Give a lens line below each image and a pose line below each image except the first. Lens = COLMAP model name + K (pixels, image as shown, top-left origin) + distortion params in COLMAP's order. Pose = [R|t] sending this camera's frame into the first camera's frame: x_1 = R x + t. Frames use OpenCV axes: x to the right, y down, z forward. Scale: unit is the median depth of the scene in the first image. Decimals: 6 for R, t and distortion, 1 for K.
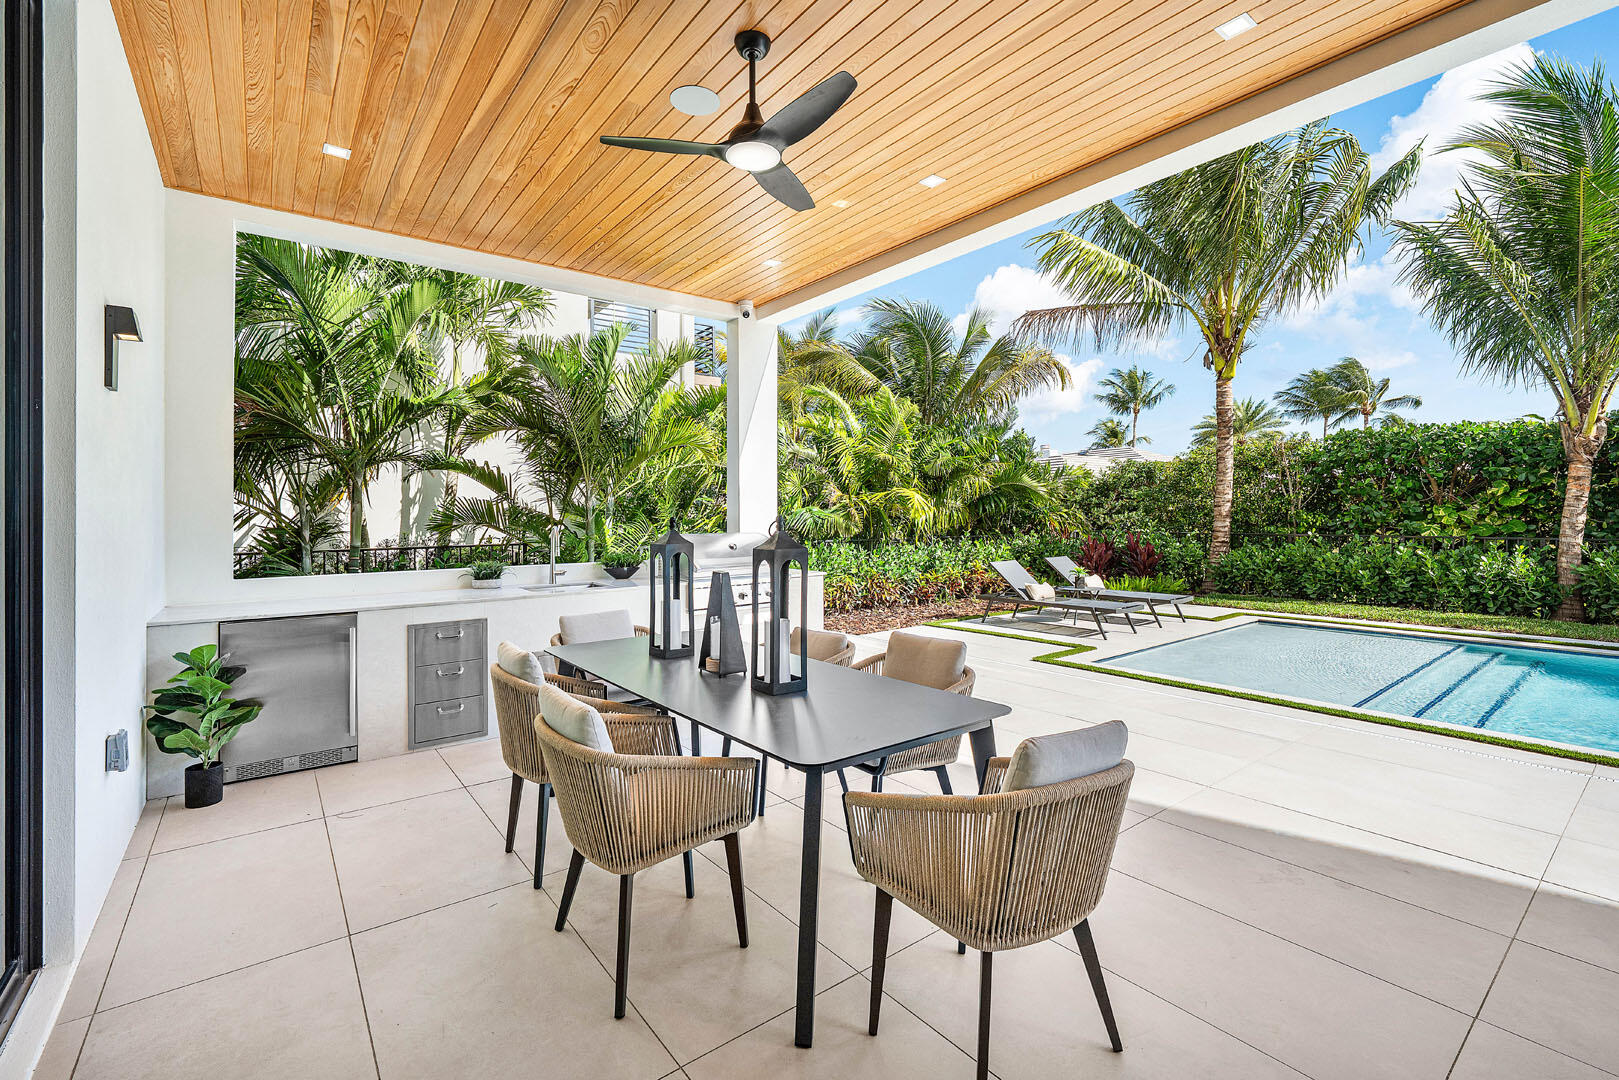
lens RADIAL K [[709.1, 0, 806.2], [0, 709.1, 509.5], [0, 0, 1]] dist [0.000768, 0.000096]
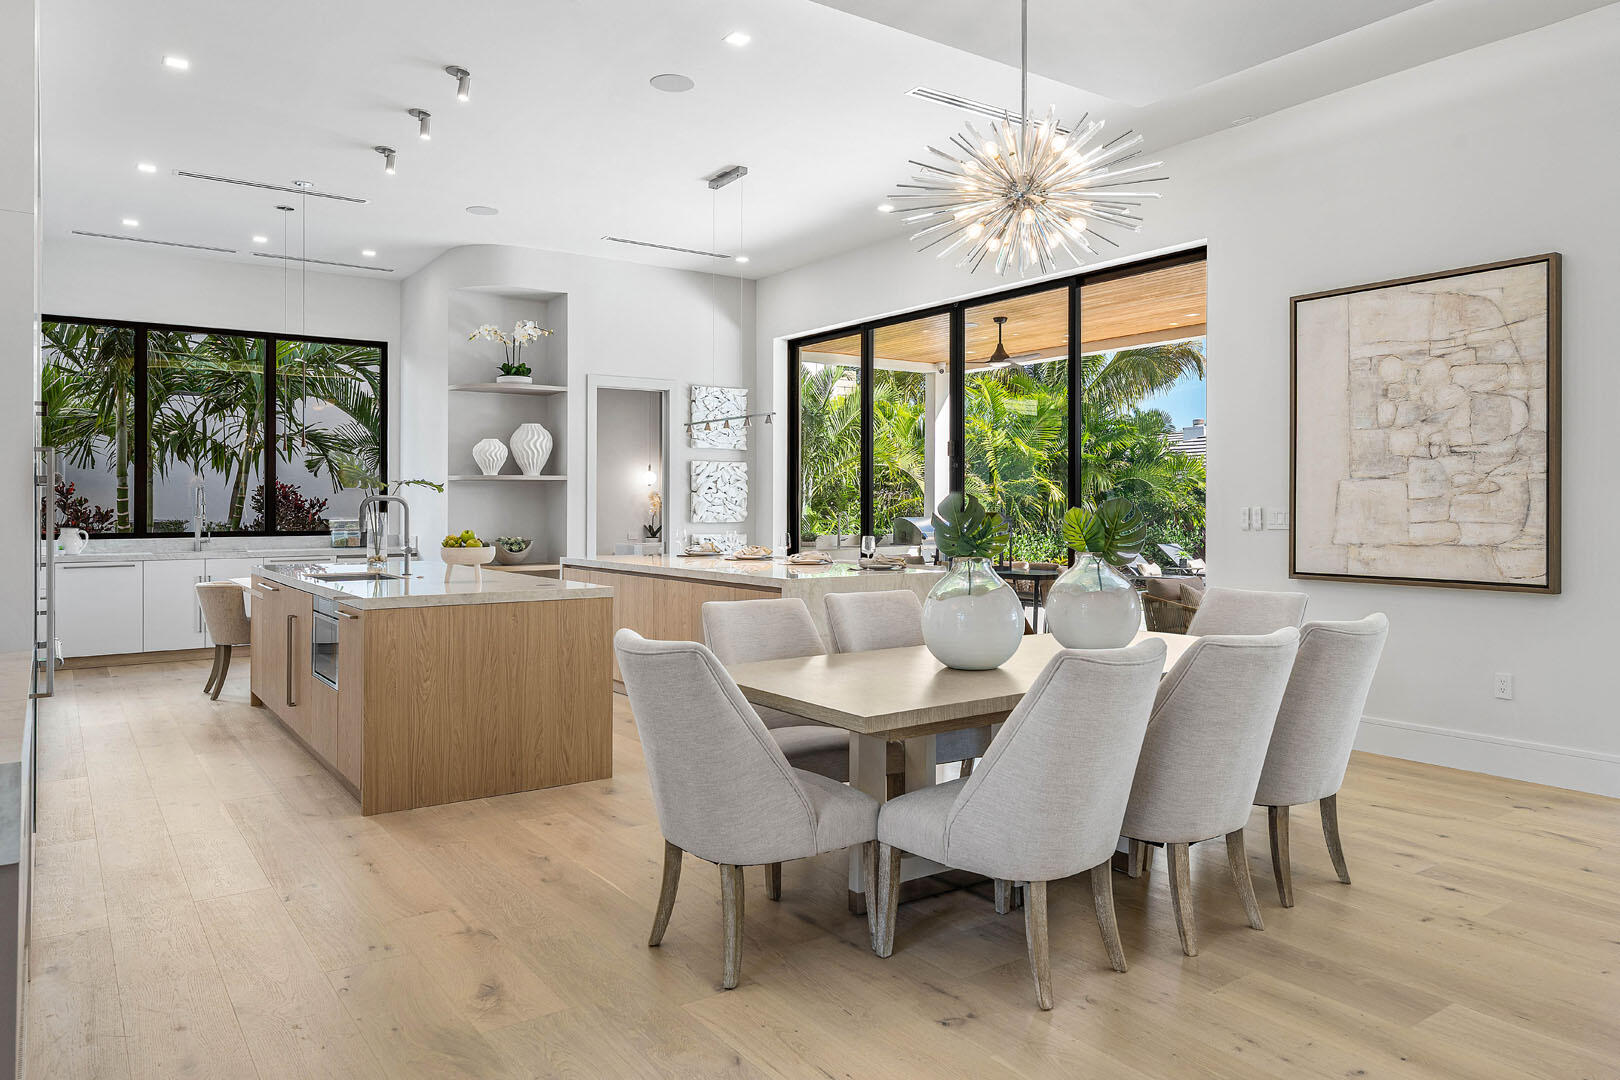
lens RADIAL K [[1083.1, 0, 808.4], [0, 1083.1, 508.4], [0, 0, 1]] dist [0.004472, -0.003189]
pose [[0.999121, 0.009833, -0.040740, -0.142103], [-0.009361, 0.999887, 0.011750, -0.005573], [0.040851, -0.011358, 0.999101, -0.690980]]
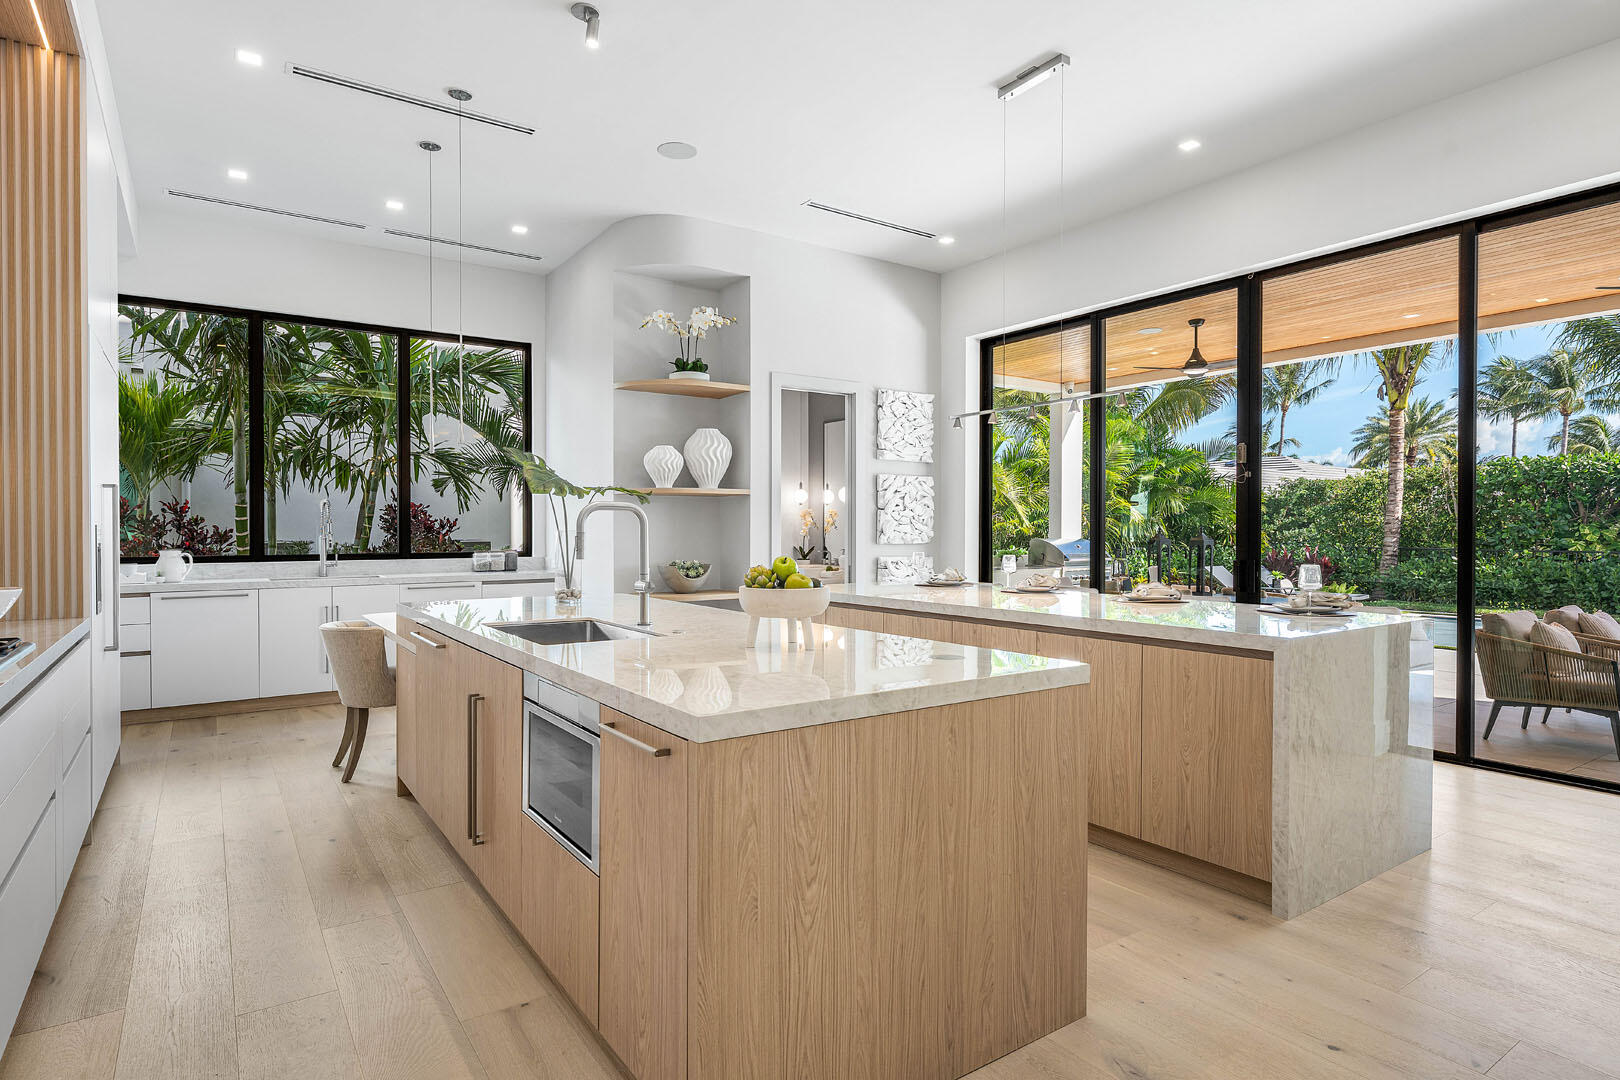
lens RADIAL K [[880.4, 0, 814.5], [0, 880.4, 544.7], [0, 0, 1]] dist [-0.000695, 0.000336]
pose [[0.998945, 0.010824, -0.044635, -0.282581], [-0.009645, 0.999601, 0.026546, 0.001064], [0.044904, -0.026087, 0.998651, -0.463056]]
